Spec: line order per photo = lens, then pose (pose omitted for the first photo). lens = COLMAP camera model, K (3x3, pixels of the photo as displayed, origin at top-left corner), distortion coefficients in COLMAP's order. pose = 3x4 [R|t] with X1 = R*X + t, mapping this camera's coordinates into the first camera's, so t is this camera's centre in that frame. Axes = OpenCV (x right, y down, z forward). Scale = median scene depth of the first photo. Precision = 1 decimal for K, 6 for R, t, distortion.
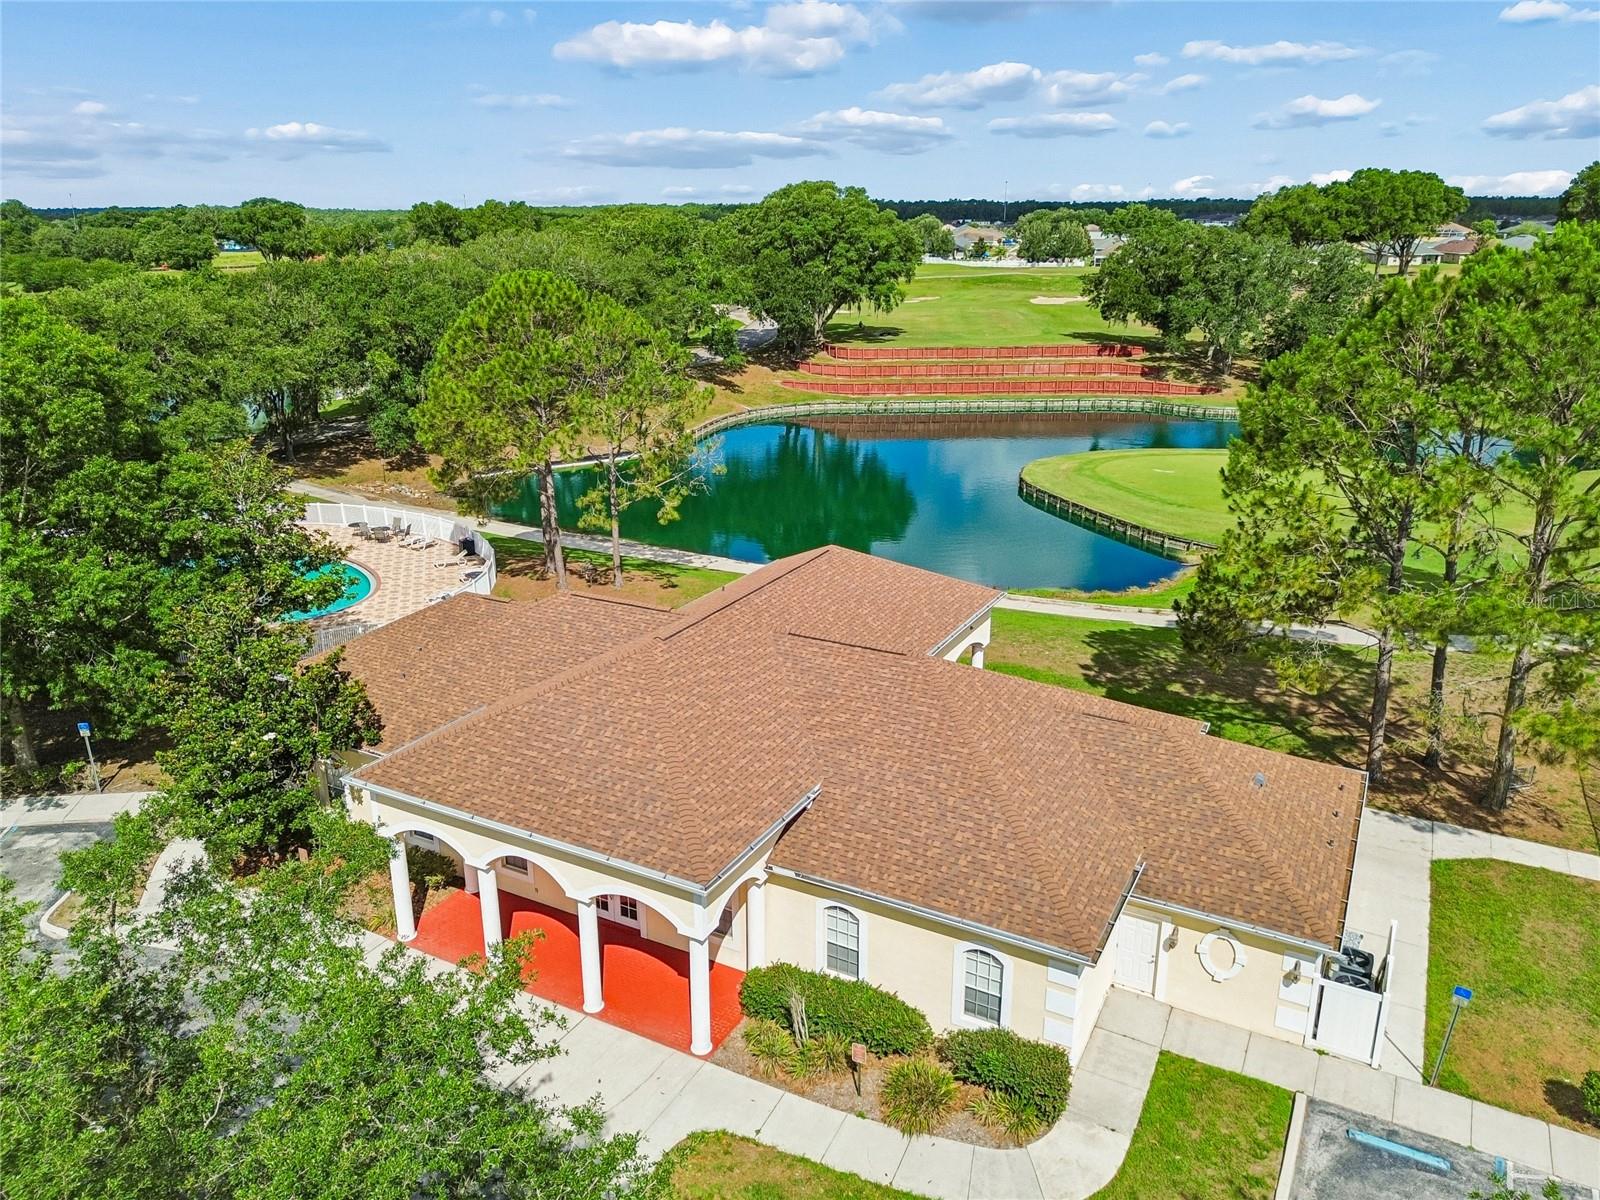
lens RADIAL K [[1157.0, 0, 802.4], [0, 1157.0, 543.6], [0, 0, 1]] dist [0.034632, -0.003000]
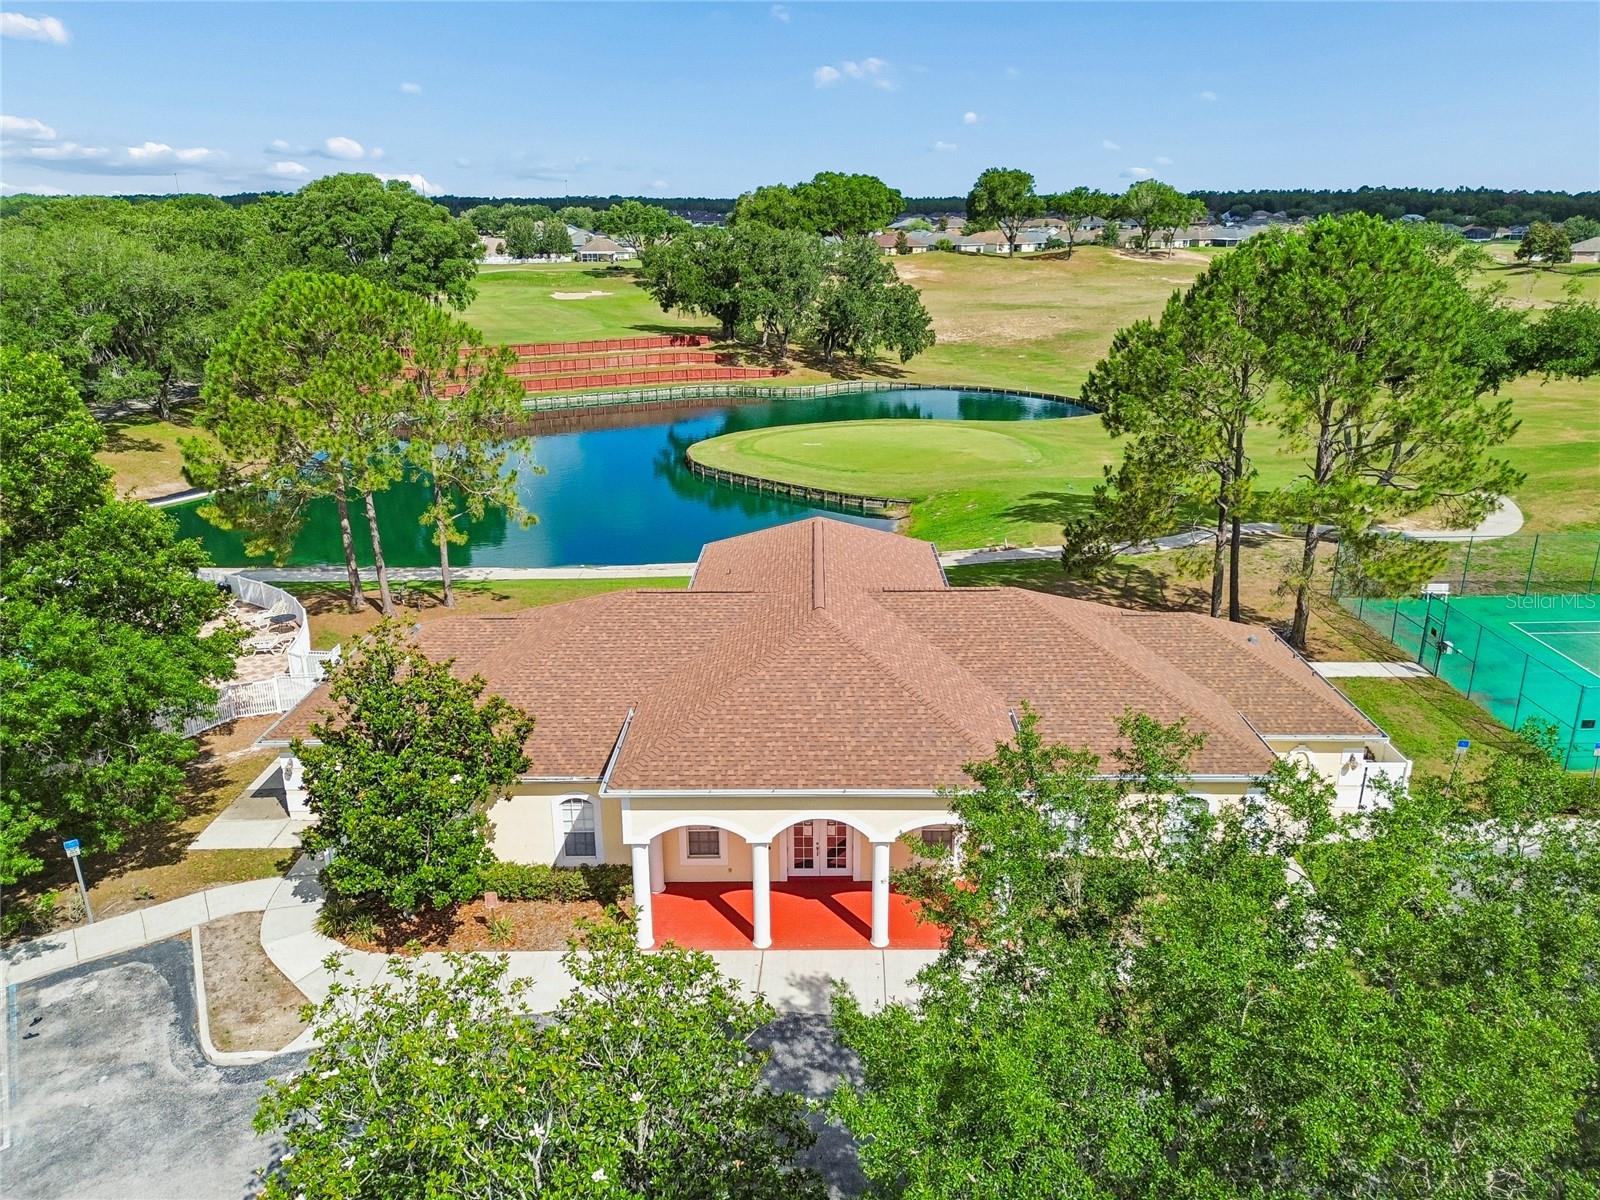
lens RADIAL K [[1157.0, 0, 799.7], [0, 1157.0, 563.5], [0, 0, 1]] dist [0.047404, -0.001389]
pose [[0.882902, -0.136870, 0.449167, -0.143362], [0.128689, 0.990481, 0.048862, -0.003216], [-0.451579, 0.014662, 0.892110, 0.011799]]
